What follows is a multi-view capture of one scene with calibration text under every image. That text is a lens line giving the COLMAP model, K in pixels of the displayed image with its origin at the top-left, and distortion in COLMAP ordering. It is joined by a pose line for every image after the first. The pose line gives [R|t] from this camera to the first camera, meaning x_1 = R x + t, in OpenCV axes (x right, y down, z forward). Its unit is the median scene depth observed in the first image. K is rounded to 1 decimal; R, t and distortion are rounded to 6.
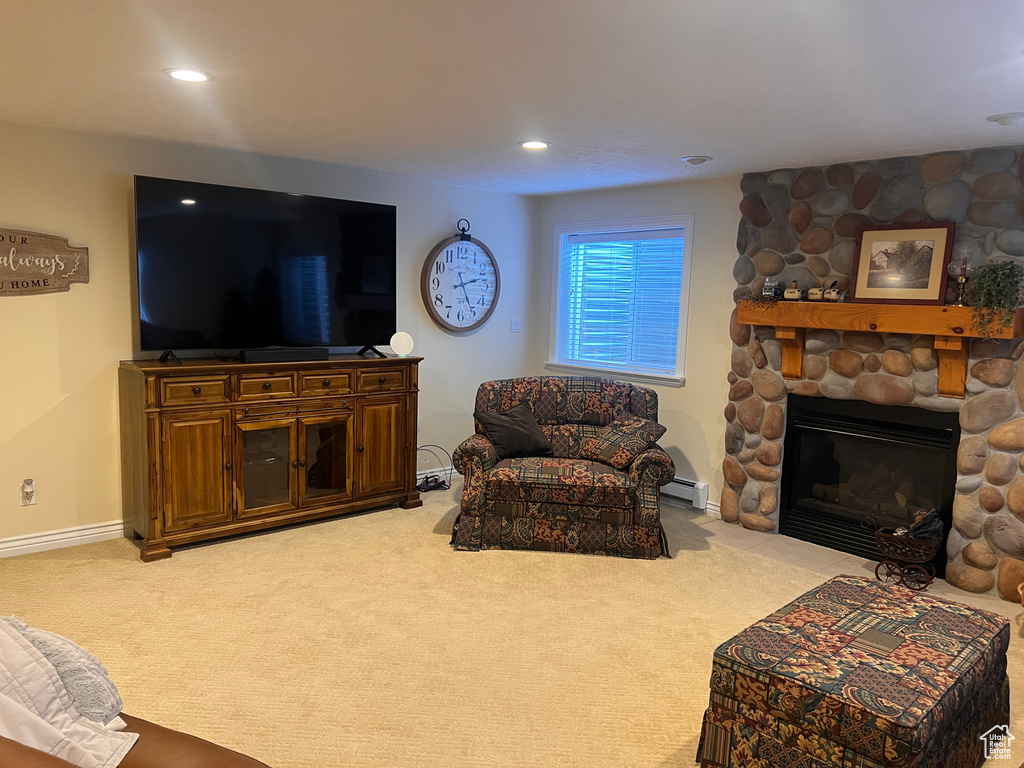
lens RADIAL K [[773.7, 0, 512.9], [0, 773.7, 385.2], [0, 0, 1]] dist [0.070061, -0.071677]
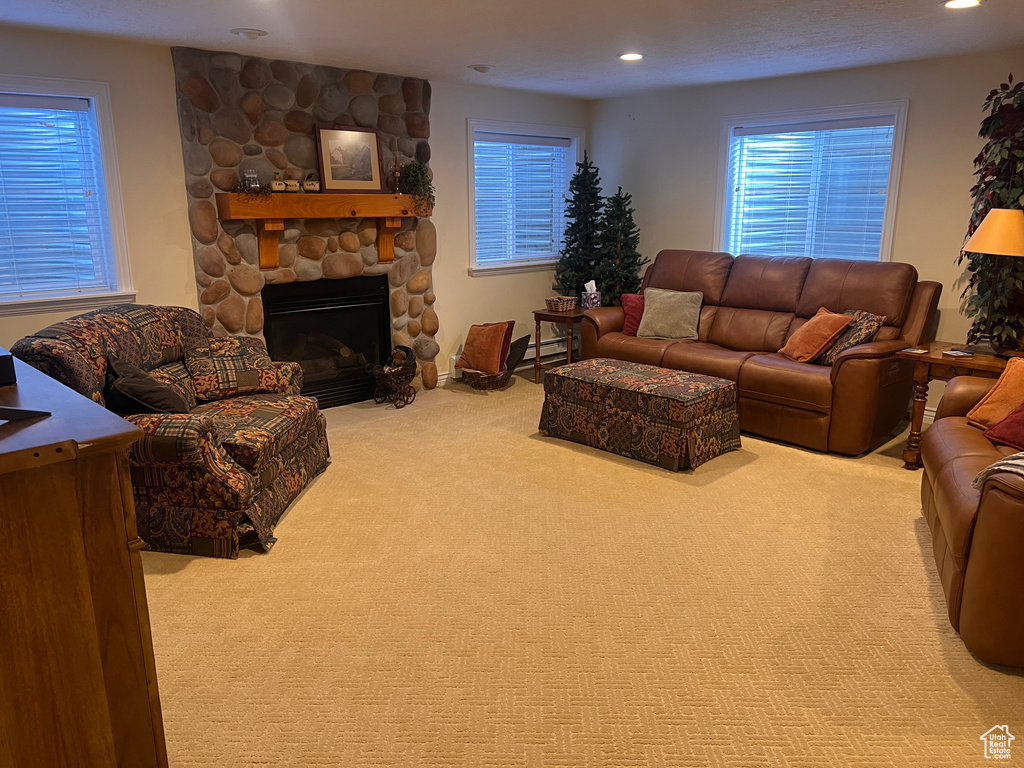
lens RADIAL K [[773.7, 0, 513.8], [0, 773.7, 387.0], [0, 0, 1]] dist [0.070061, -0.071677]
pose [[-0.027651, -0.267038, 0.963289, -0.759152], [0.119843, 0.955822, 0.268408, -0.107826], [-0.992408, 0.122865, 0.005573, 0.751012]]
